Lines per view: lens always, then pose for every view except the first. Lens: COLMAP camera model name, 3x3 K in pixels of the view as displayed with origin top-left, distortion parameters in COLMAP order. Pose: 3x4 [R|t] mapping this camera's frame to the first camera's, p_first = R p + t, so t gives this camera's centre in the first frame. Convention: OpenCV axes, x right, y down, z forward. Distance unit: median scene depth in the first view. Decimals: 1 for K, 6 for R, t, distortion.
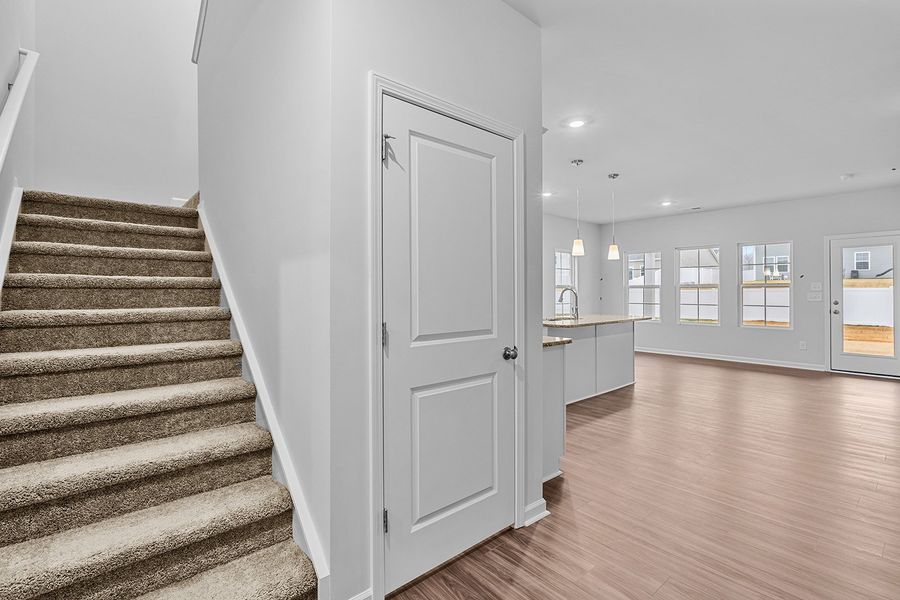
lens RADIAL K [[424.9, 0, 449.0], [0, 424.9, 290.4], [0, 0, 1]] dist [0.004886, 0.001079]
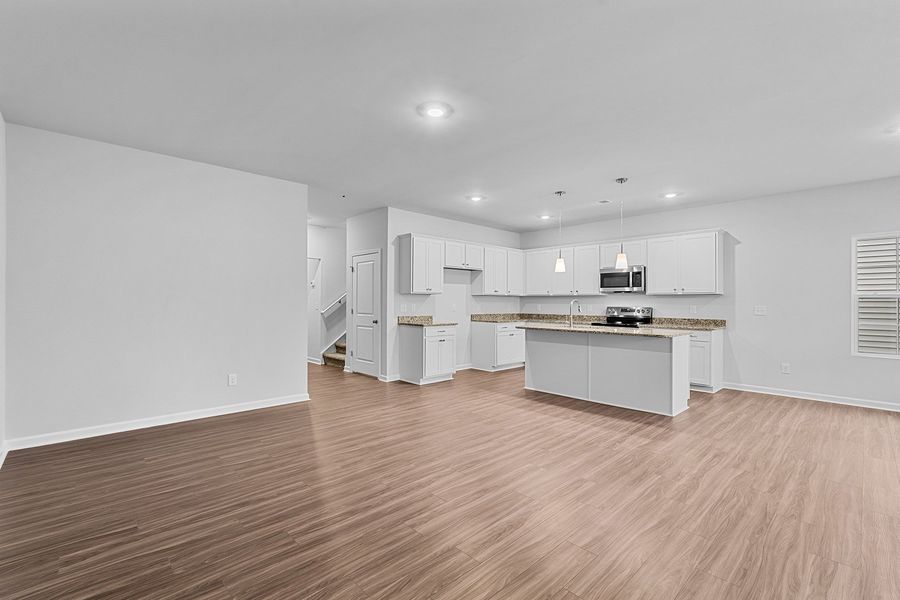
lens RADIAL K [[399.7, 0, 446.9], [0, 399.7, 303.2], [0, 0, 1]] dist [-0.011548, 0.000534]
pose [[0.033817, 0.005084, -0.999415, 0.911633], [-0.001101, 0.999987, 0.005049, -0.000753], [0.999427, 0.000930, 0.033822, 0.420586]]
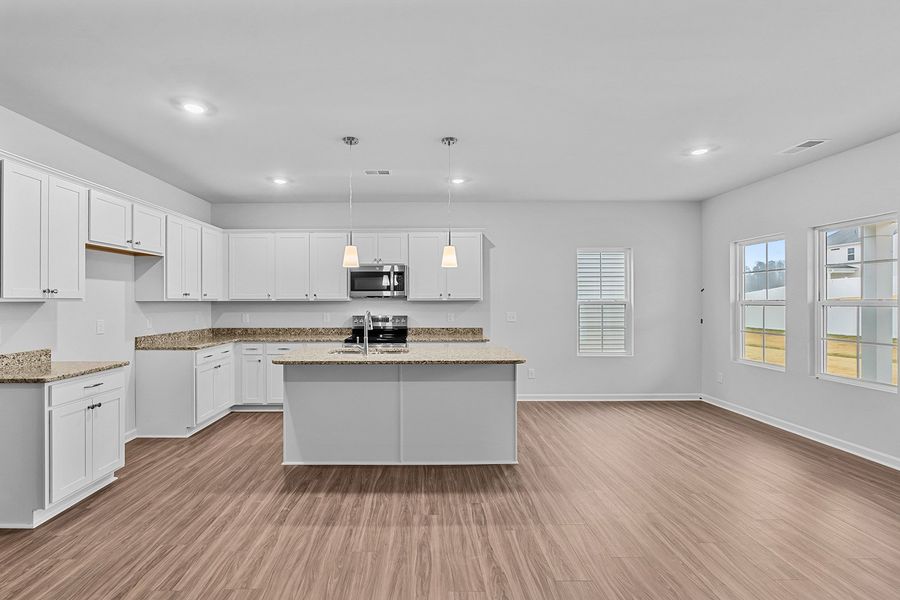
lens RADIAL K [[413.3, 0, 420.4], [0, 413.3, 301.7], [0, 0, 1]] dist [-0.007015, -0.000818]
pose [[0.751078, 0.001120, -0.660212, 0.563308], [0.003454, 0.999978, 0.005625, -0.017277], [0.660204, -0.006505, 0.751058, 0.351729]]
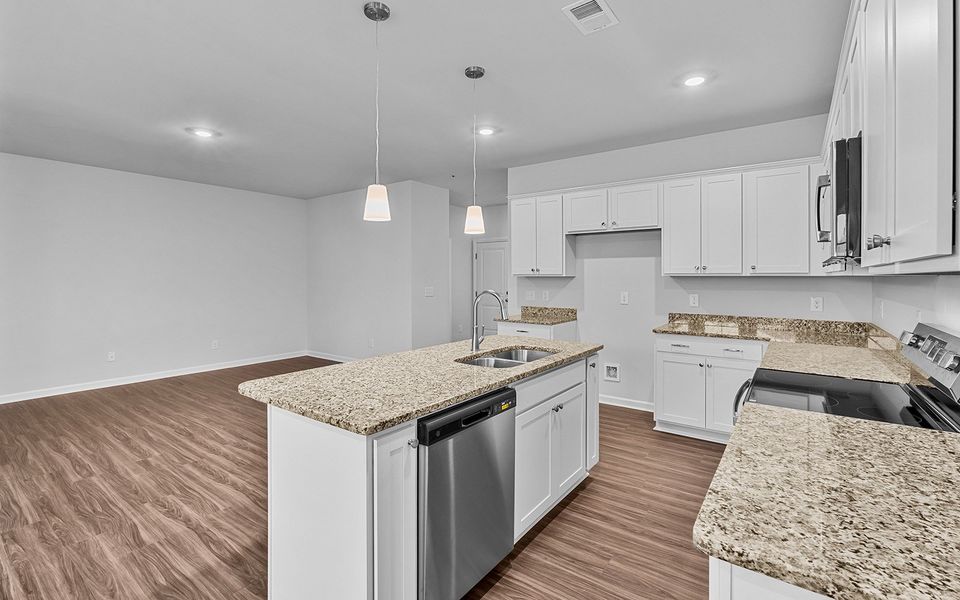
lens RADIAL K [[433.9, 0, 478.3], [0, 433.9, 278.8], [0, 0, 1]] dist [-0.004355, -0.000288]
pose [[-0.977467, 0.001709, -0.211083, 0.274753], [0.001509, 0.999998, 0.001111, -0.013934], [0.211085, 0.000767, -0.977467, 1.026233]]
